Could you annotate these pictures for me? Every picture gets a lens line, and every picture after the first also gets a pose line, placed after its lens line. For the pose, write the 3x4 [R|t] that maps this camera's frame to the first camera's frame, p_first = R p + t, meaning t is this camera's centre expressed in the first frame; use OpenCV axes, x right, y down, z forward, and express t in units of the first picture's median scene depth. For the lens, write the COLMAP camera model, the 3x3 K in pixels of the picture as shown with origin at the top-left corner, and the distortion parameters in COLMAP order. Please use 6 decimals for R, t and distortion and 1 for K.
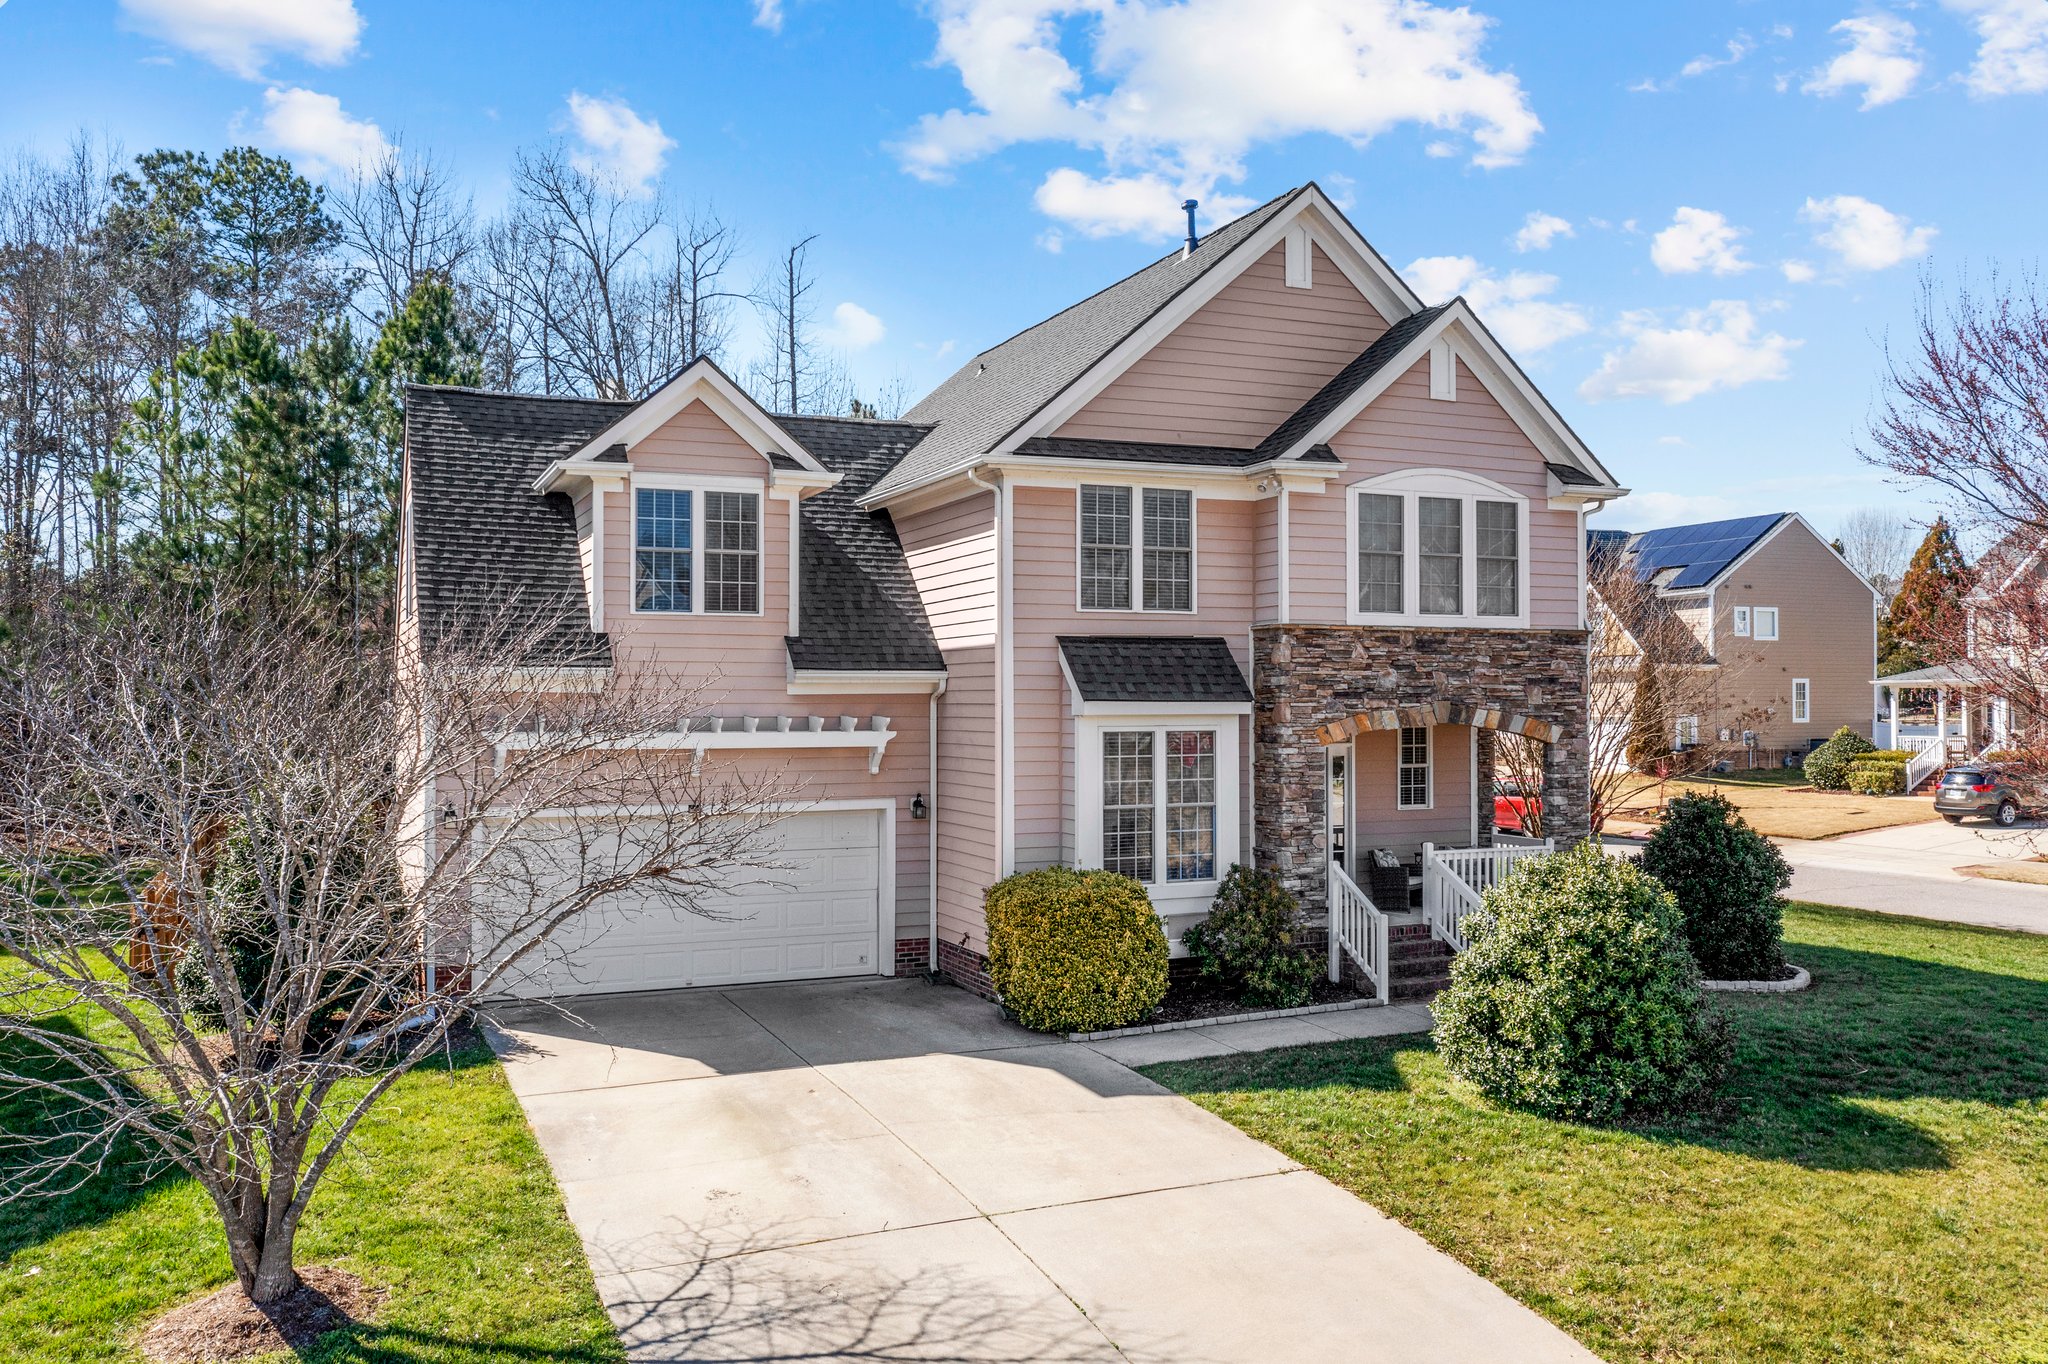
lens RADIAL K [[1604.7, 0, 1001.5], [0, 1604.7, 687.4], [0, 0, 1]] dist [0.009083, 0.004727]
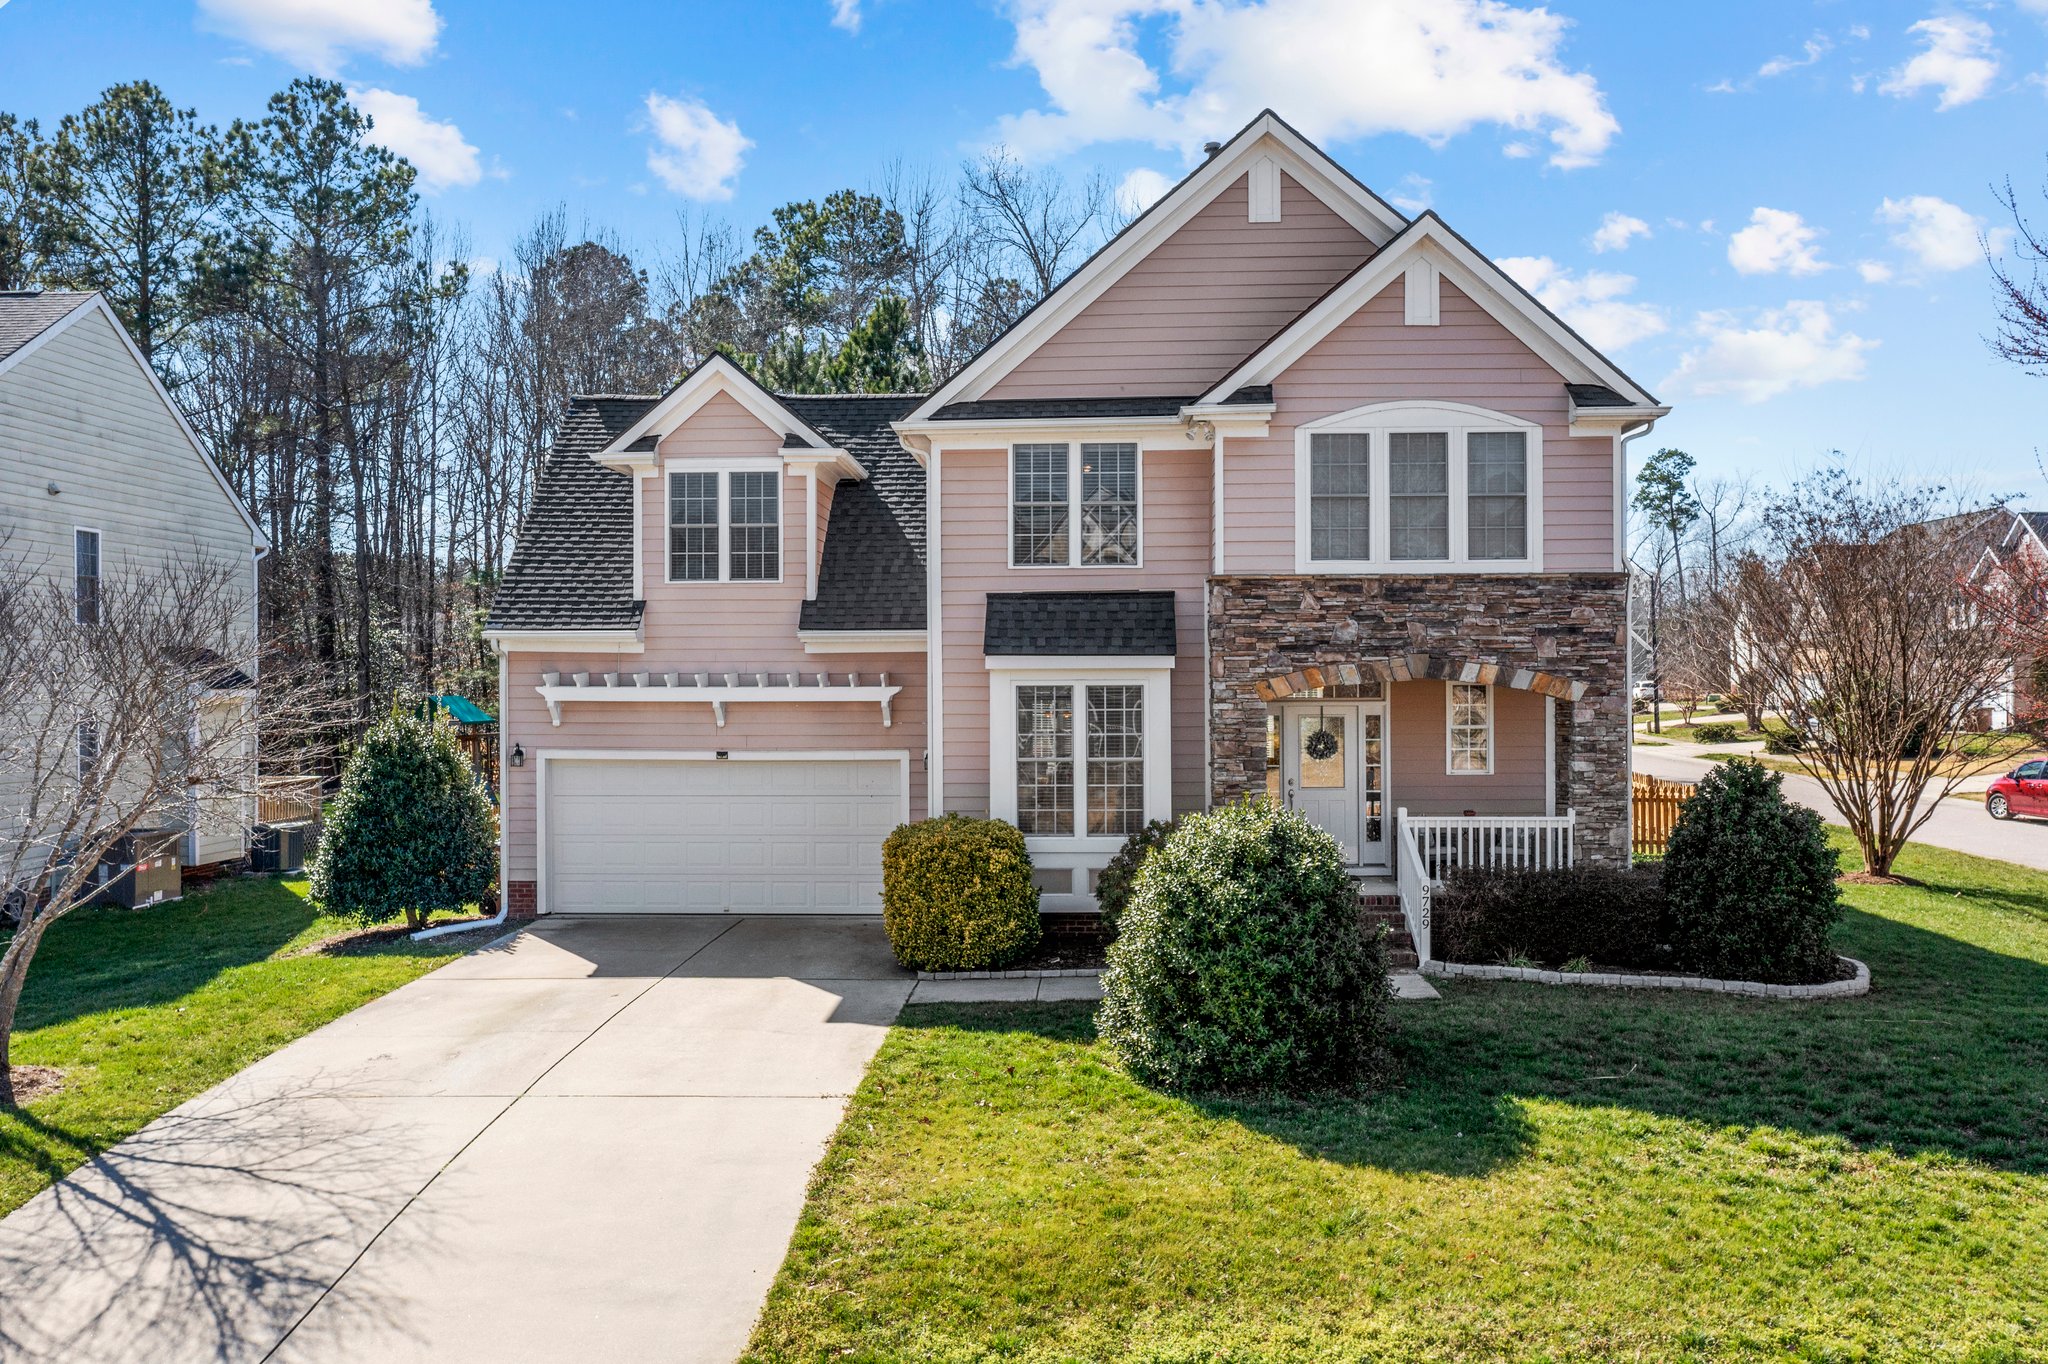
lens RADIAL K [[1604.7, 0, 1001.5], [0, 1604.7, 687.4], [0, 0, 1]] dist [0.009083, 0.004727]
pose [[0.899888, 0.000273, -0.436122, 0.472599], [0.005211, 0.999922, 0.011379, 0.016219], [0.436091, -0.012512, 0.899816, 0.072074]]
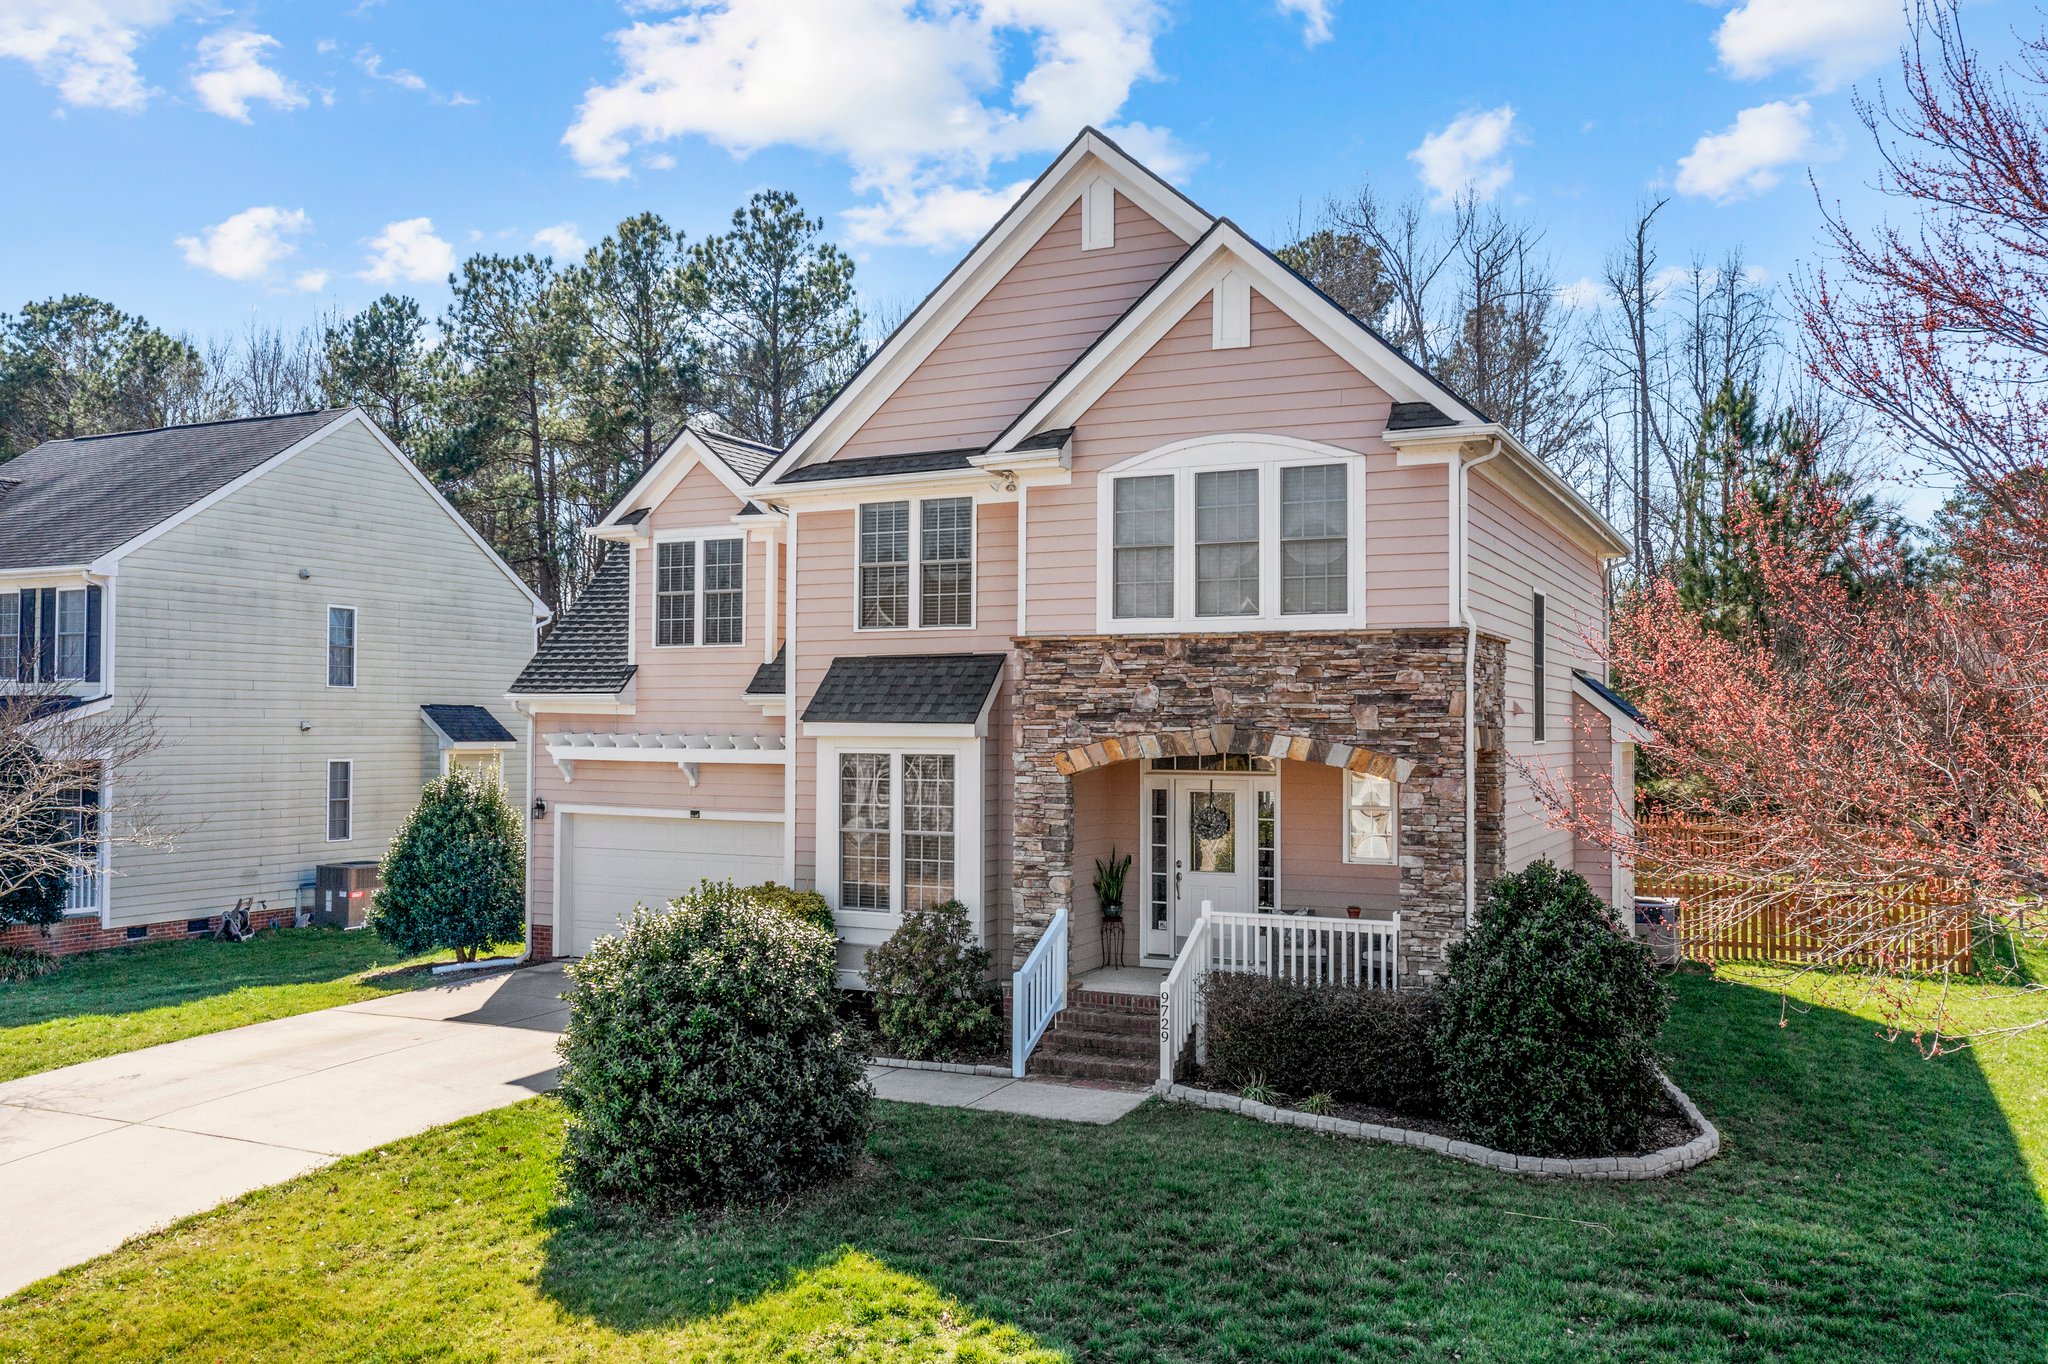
lens RADIAL K [[1604.7, 0, 1001.5], [0, 1604.7, 687.4], [0, 0, 1]] dist [0.009083, 0.004727]
pose [[0.650856, -0.013480, -0.759082, 0.830419], [-0.001351, 0.999820, -0.018913, 0.005431], [0.759200, 0.013335, 0.650720, 0.407453]]
